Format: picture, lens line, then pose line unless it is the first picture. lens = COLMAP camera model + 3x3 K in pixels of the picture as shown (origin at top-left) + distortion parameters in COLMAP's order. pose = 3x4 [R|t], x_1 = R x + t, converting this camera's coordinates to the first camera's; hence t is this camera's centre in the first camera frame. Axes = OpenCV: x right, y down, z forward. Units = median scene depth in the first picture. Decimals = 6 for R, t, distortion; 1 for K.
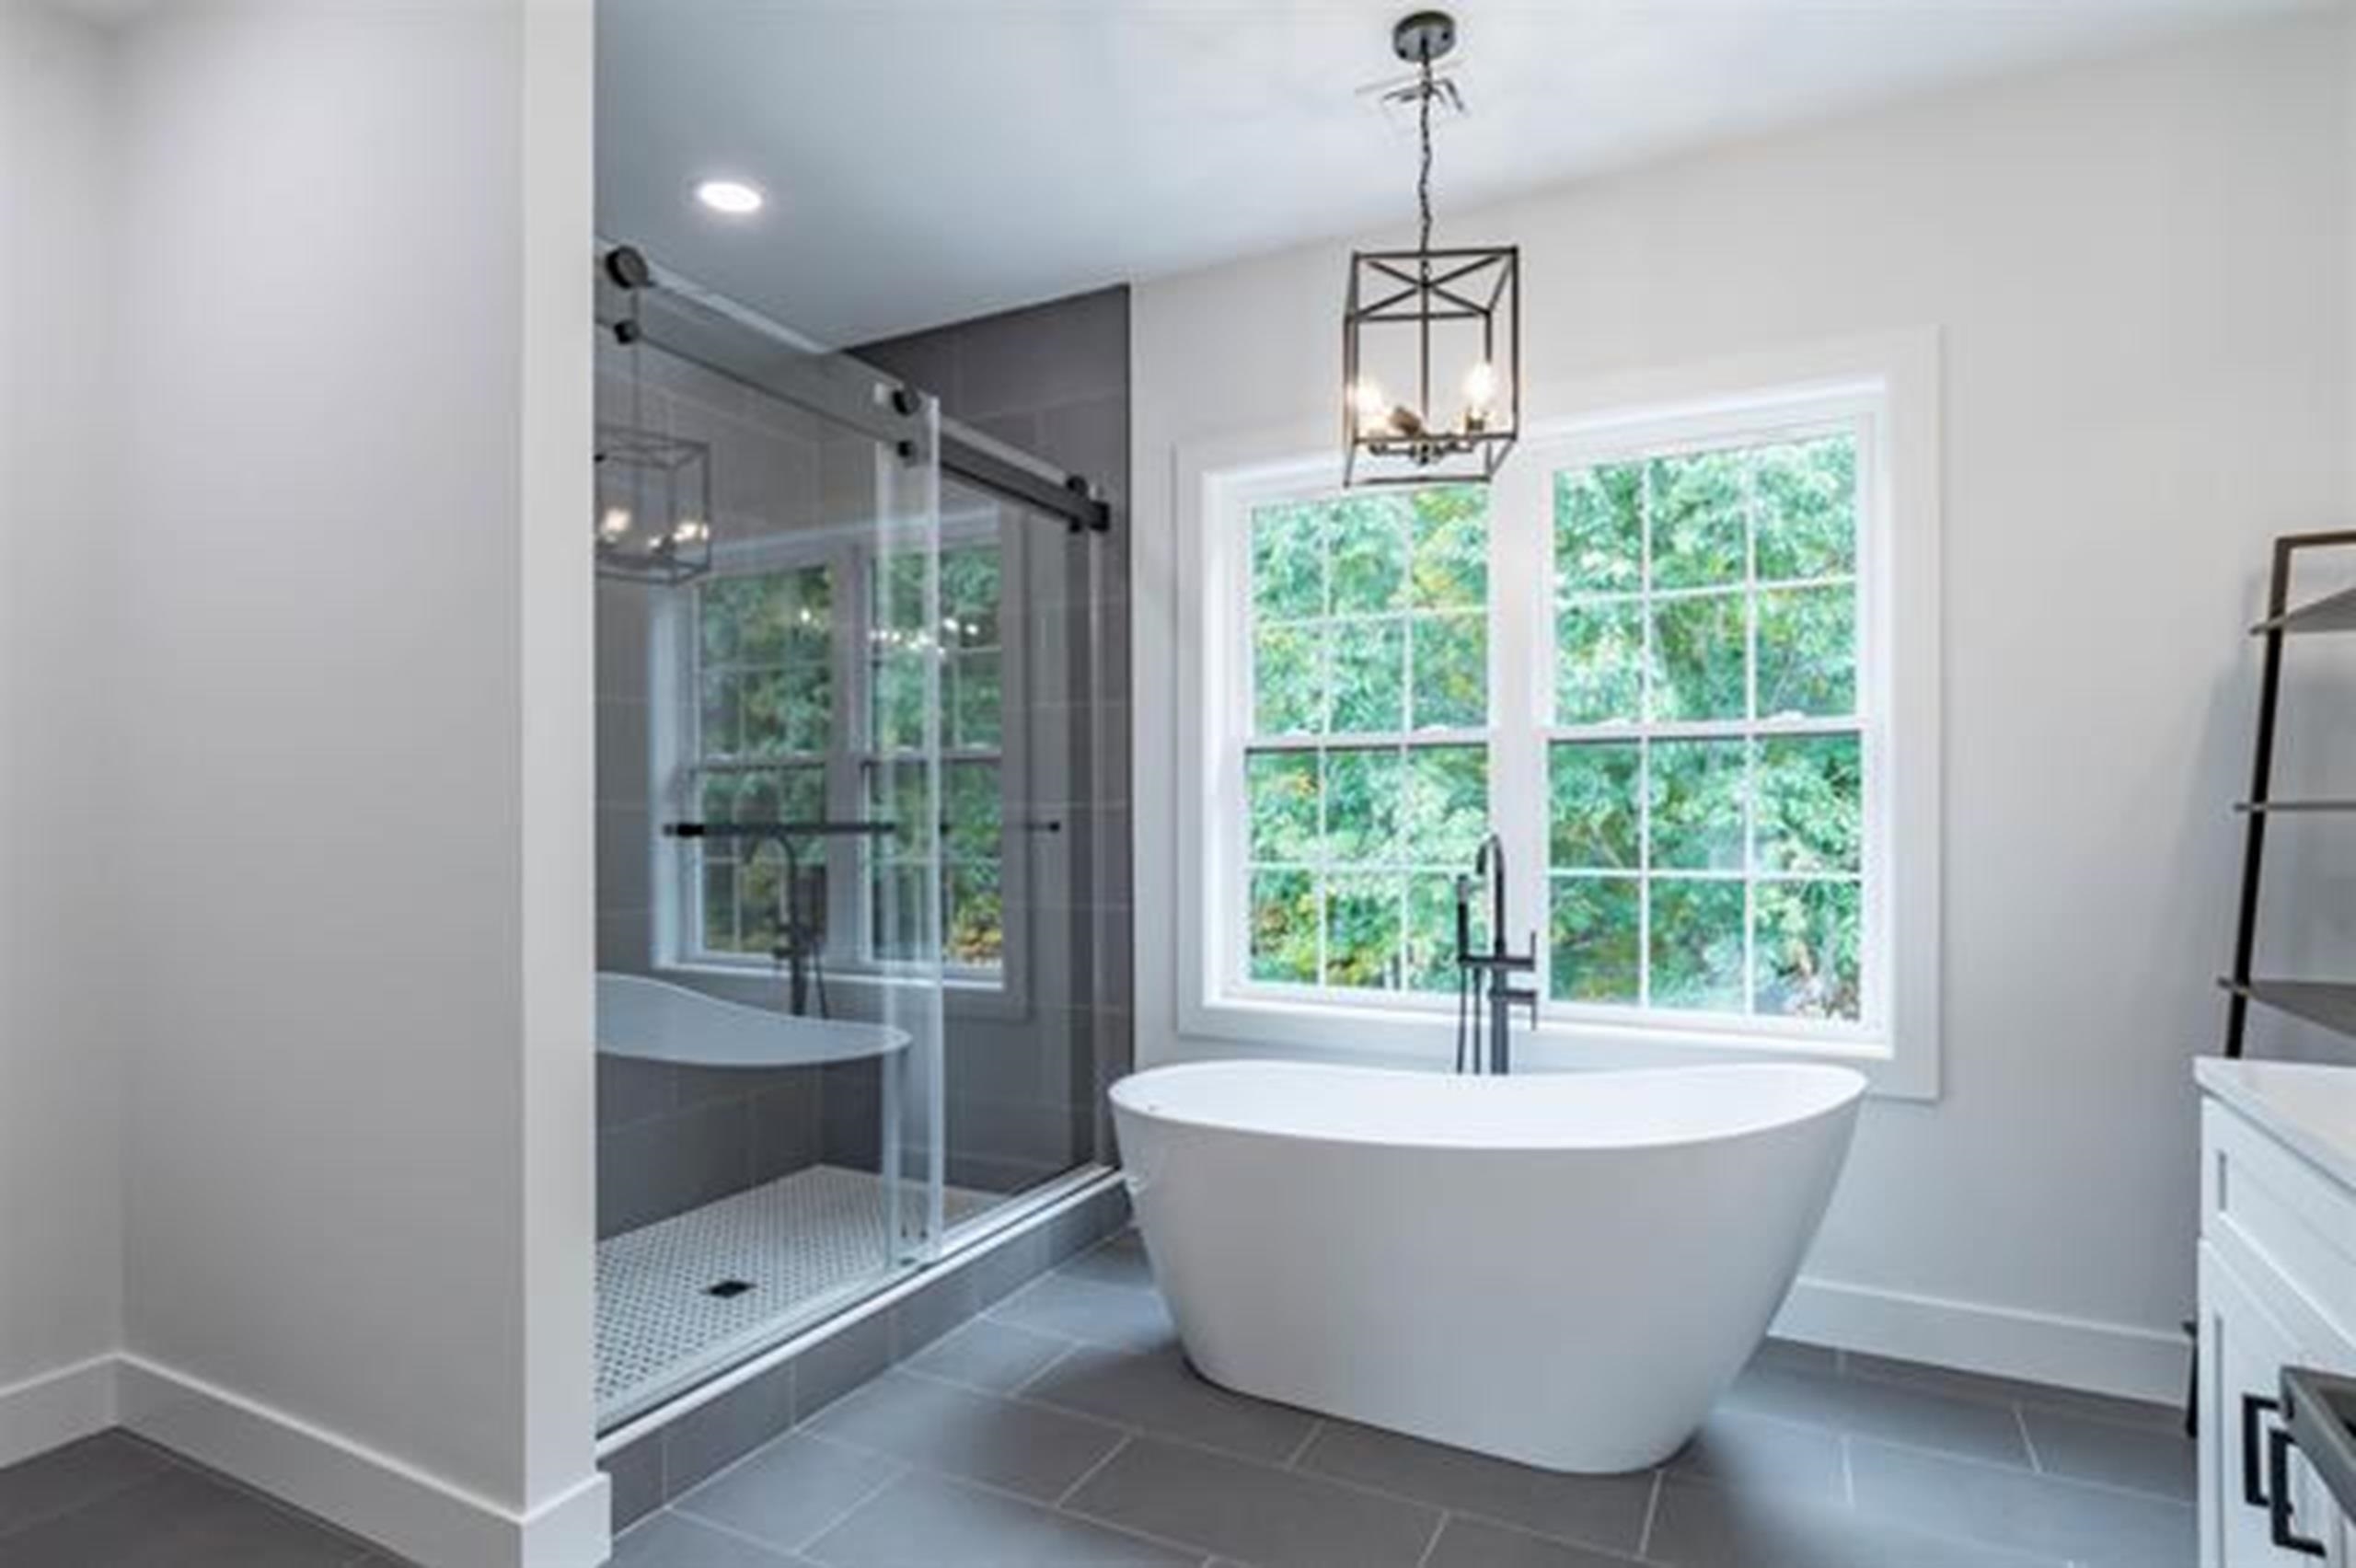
lens RADIAL K [[1238.6, 0, 1177.4], [0, 1238.6, 802.5], [0, 0, 1]] dist [0.000751, -0.000120]
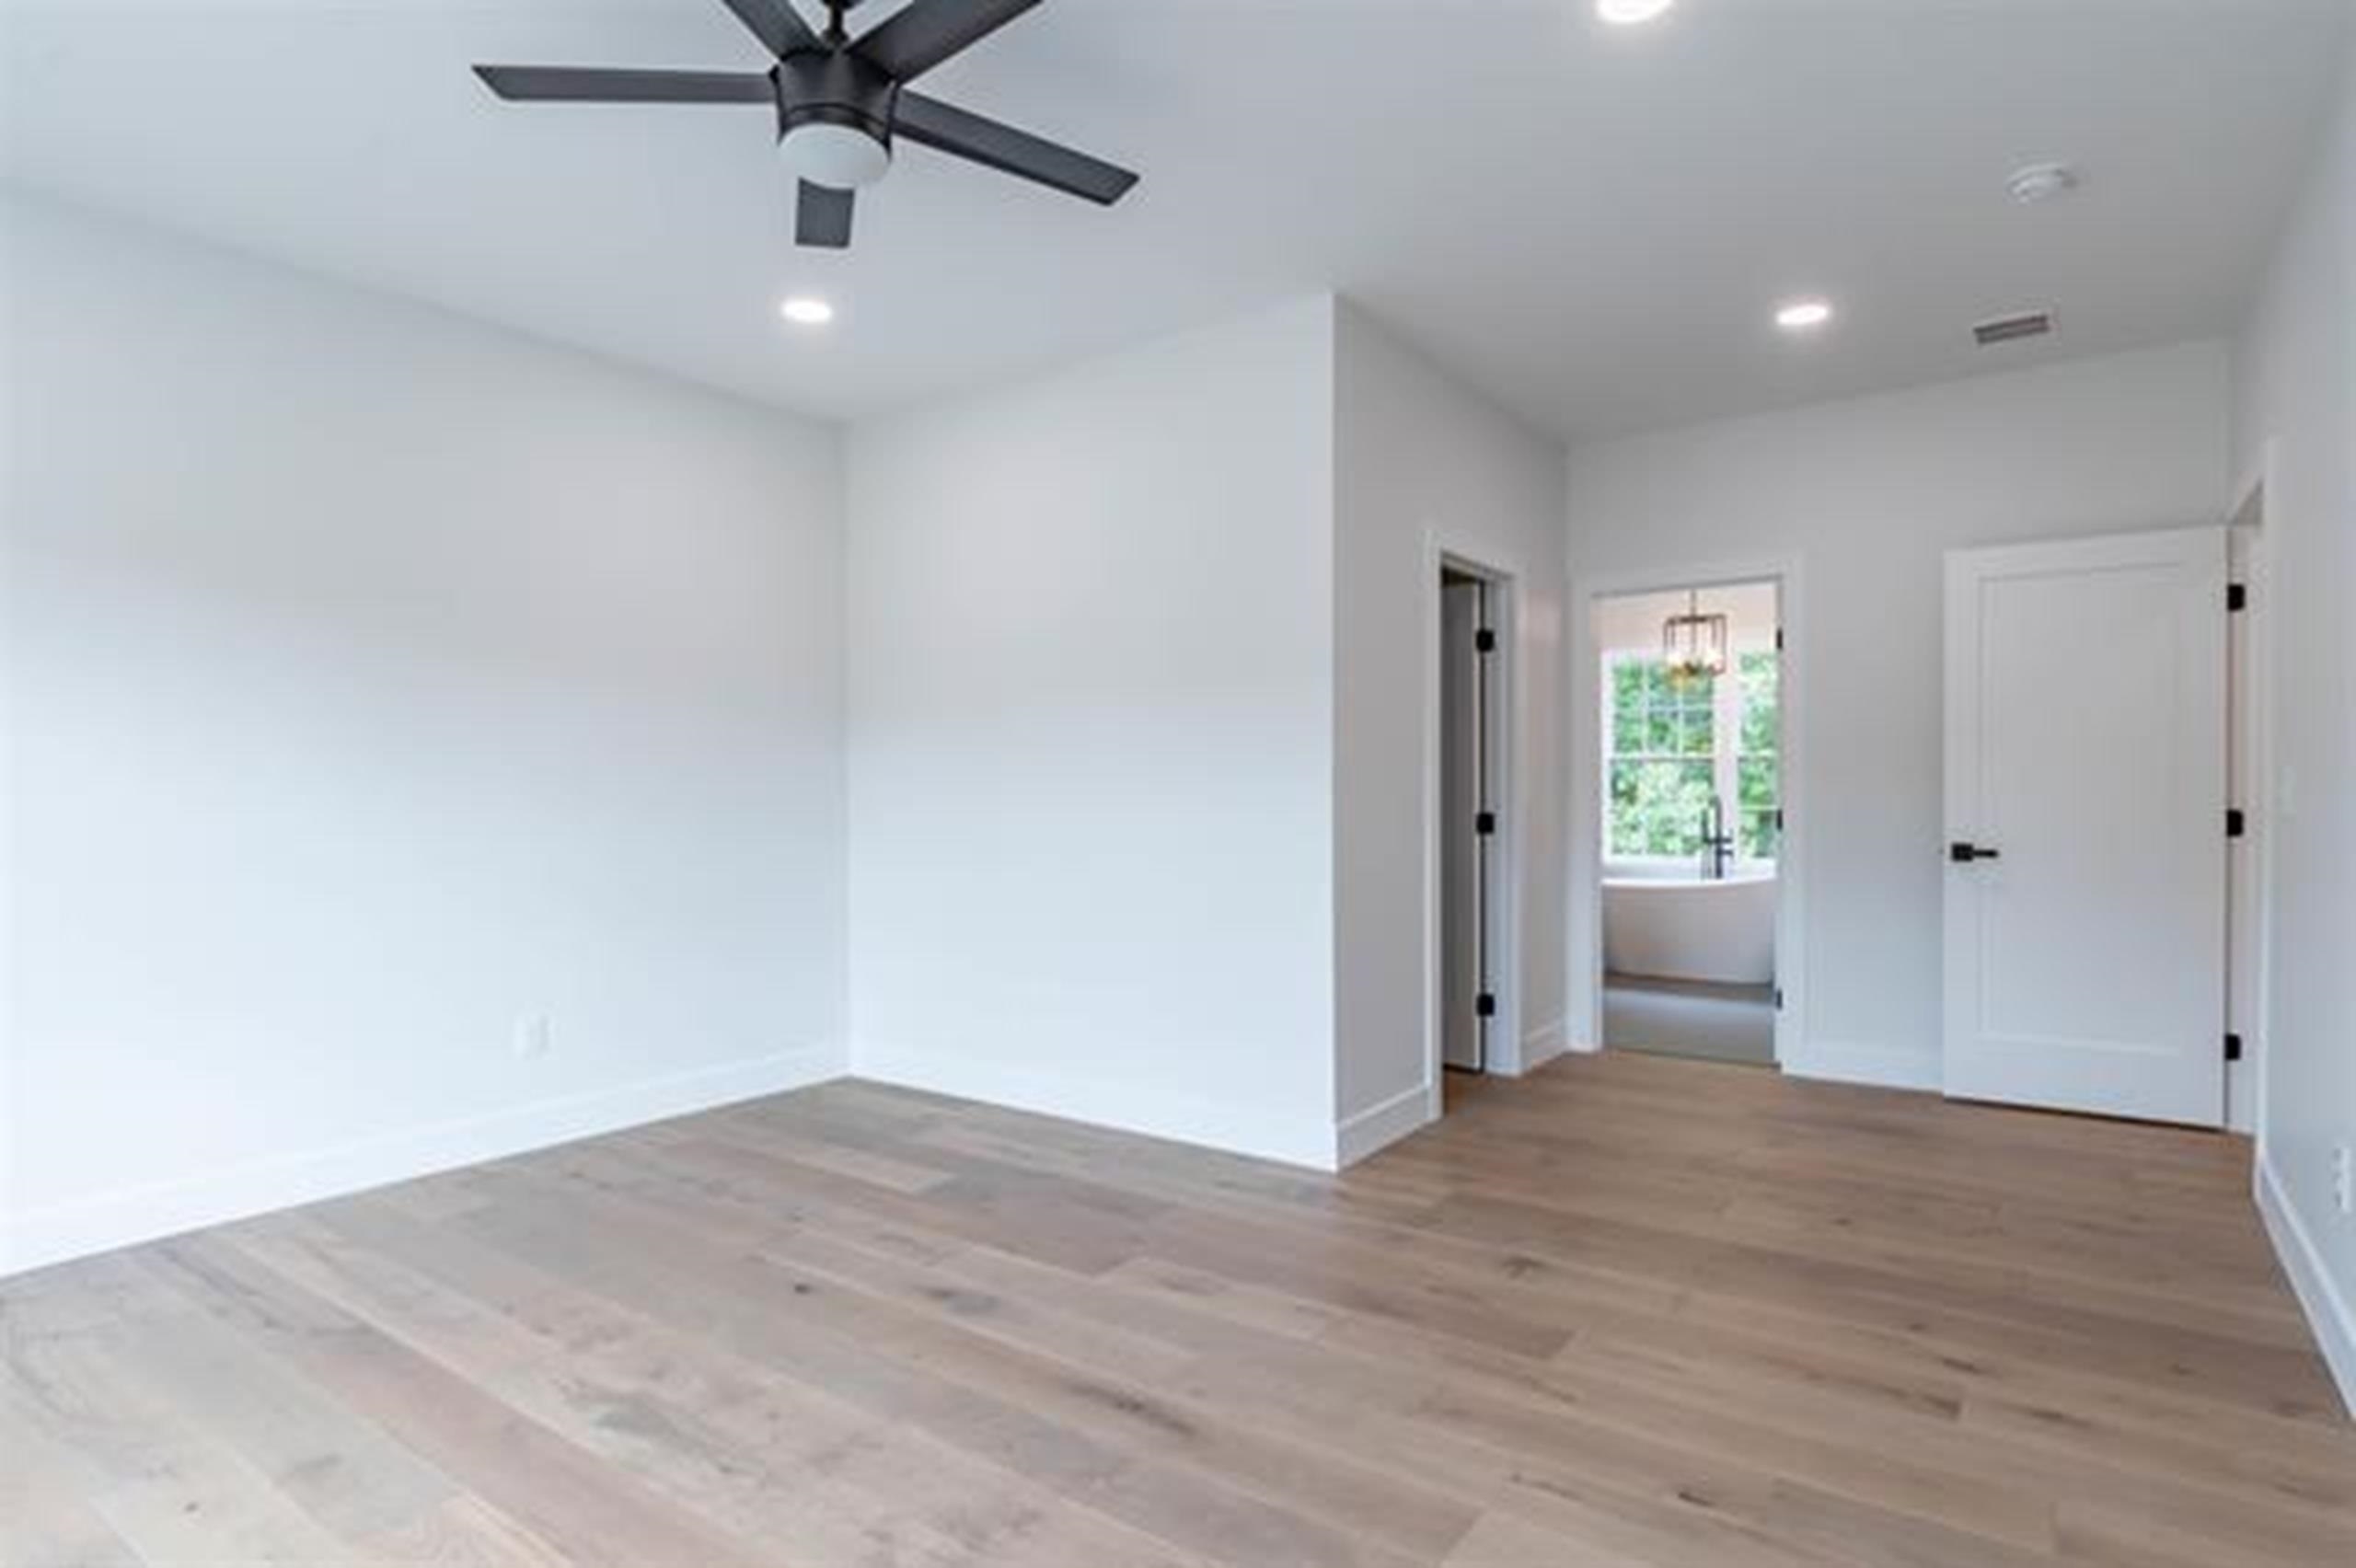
lens RADIAL K [[1238.6, 0, 1177.4], [0, 1238.6, 802.5], [0, 0, 1]] dist [0.000751, -0.000120]
pose [[0.987536, -0.004935, -0.157318, -0.412089], [0.008083, 0.999780, 0.019375, -0.009101], [0.157188, -0.020405, 0.987358, -1.587556]]
